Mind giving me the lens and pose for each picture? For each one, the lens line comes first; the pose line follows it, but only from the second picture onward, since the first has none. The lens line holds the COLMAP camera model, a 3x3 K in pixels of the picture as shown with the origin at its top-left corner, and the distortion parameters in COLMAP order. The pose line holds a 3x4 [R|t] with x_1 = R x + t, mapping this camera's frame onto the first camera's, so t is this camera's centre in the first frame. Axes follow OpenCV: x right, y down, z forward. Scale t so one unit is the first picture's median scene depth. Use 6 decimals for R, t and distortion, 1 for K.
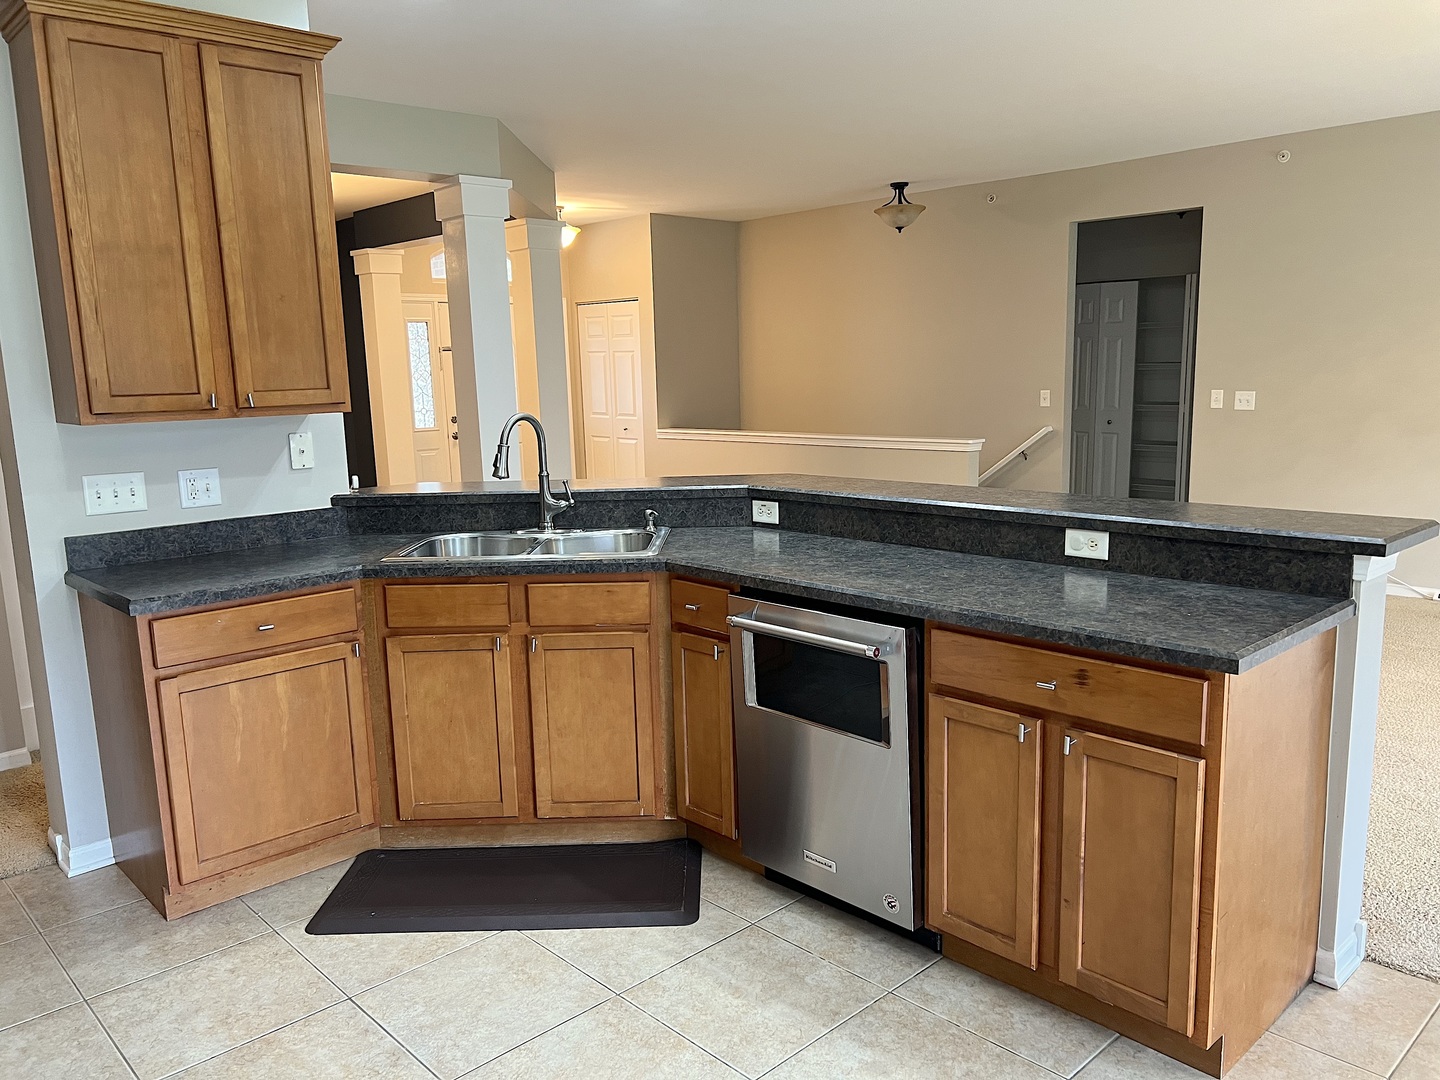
lens RADIAL K [[1084.7, 0, 720.0], [0, 1084.7, 540.0], [0, 0, 1]] dist [0.010259, -0.001283]
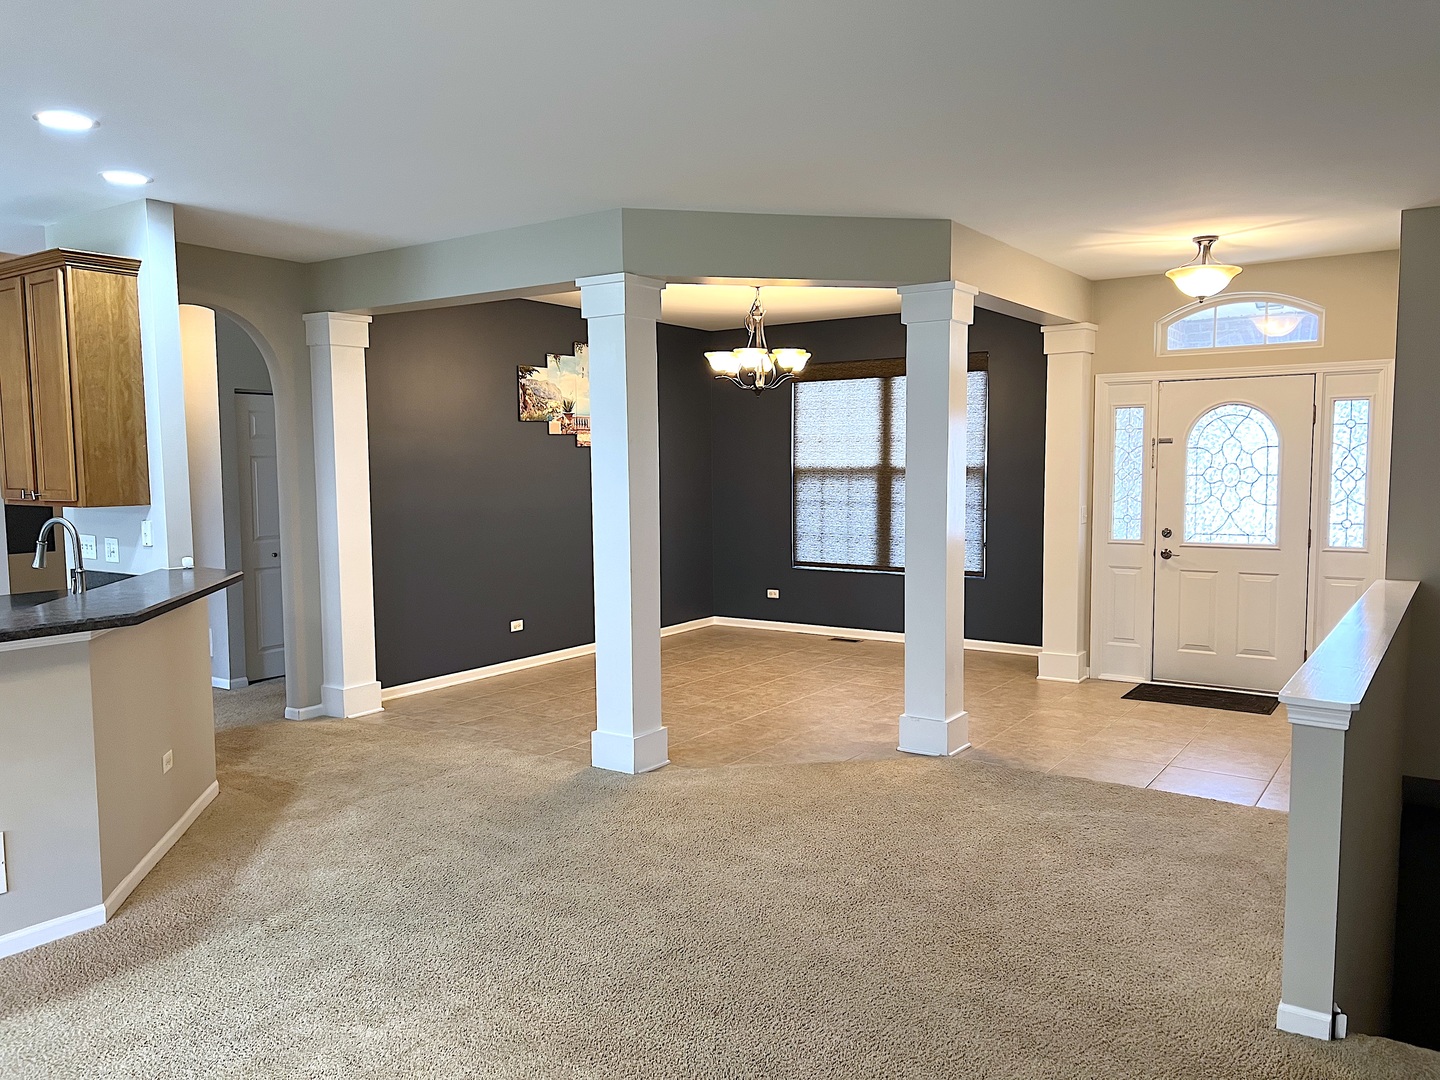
lens RADIAL K [[1084.7, 0, 720.0], [0, 1084.7, 540.0], [0, 0, 1]] dist [0.010259, -0.001283]
pose [[0.196593, 0.096529, -0.975722, 1.236906], [-0.155693, 0.985589, 0.066135, -0.310232], [0.968045, 0.138911, 0.208788, 1.577389]]
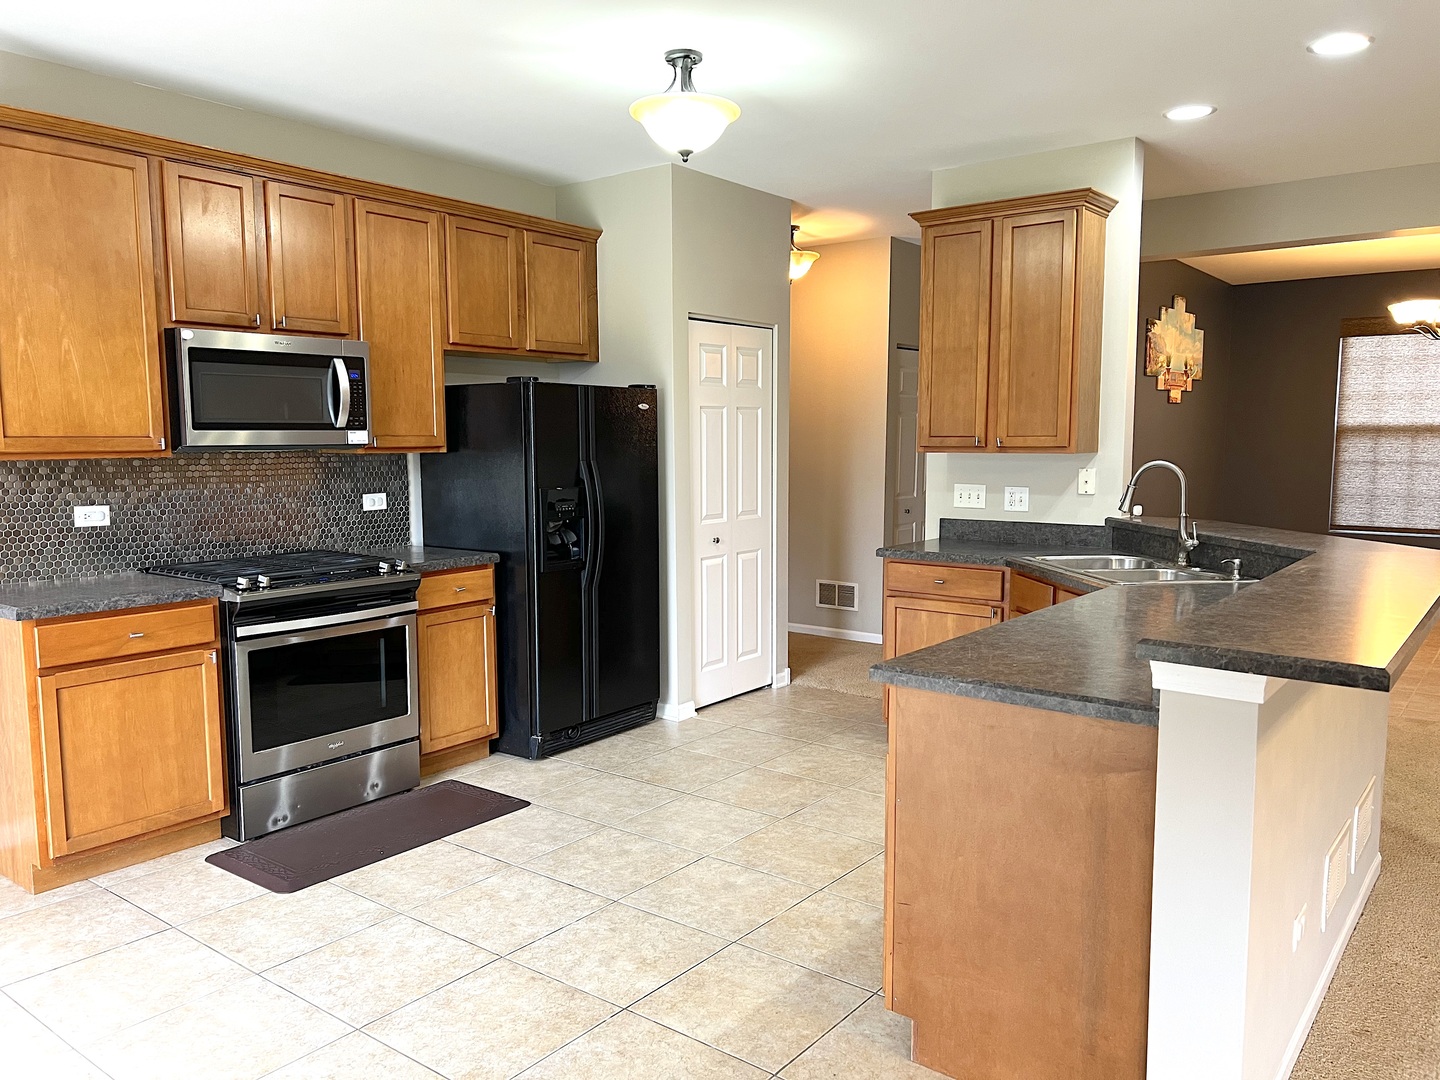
lens RADIAL K [[1099.2, 0, 720.0], [0, 1099.2, 540.0], [0, 0, 1]] dist [0.026485, -0.000287]
pose [[0.131606, 0.122144, -0.983748, 1.031999], [-0.157809, 0.982306, 0.100853, -0.085148], [0.978660, 0.141971, 0.148553, 0.392285]]
